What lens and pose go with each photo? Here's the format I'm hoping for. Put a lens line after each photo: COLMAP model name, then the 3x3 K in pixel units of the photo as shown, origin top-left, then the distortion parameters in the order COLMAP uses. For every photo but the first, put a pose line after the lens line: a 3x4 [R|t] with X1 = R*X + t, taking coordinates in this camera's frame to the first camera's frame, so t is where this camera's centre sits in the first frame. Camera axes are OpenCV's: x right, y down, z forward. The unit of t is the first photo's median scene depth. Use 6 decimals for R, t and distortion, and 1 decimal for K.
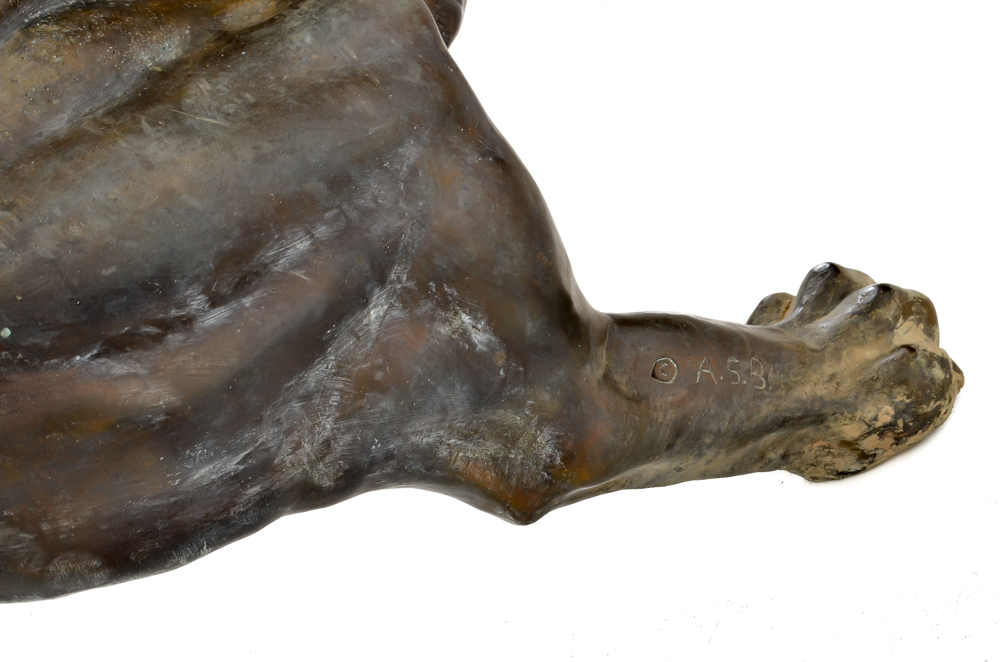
lens RADIAL K [[1814.7, 0, 500.4], [0, 1814.7, 333.3], [0, 0, 1]] dist [0.027188, 0.000000]
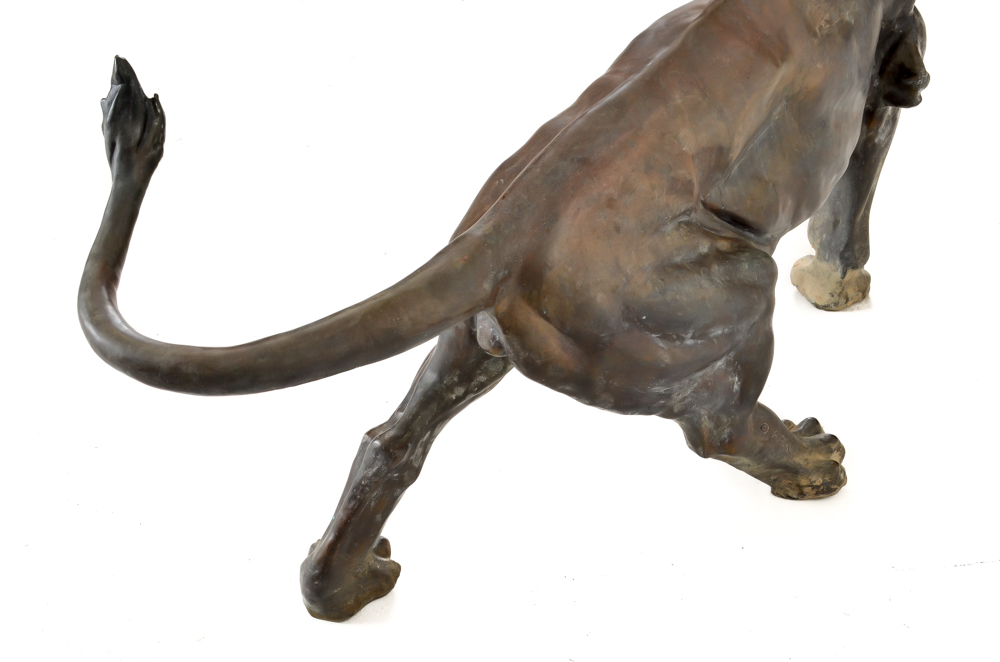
lens RADIAL K [[1389.5, 0, 500.8], [0, 1389.5, 329.1], [0, 0, 1]] dist [-0.020614, 0.000000]
pose [[0.878171, 0.448972, 0.165044, -0.752653], [-0.437711, 0.893389, -0.101316, 0.310237], [-0.192937, 0.016731, 0.981069, -1.040242]]
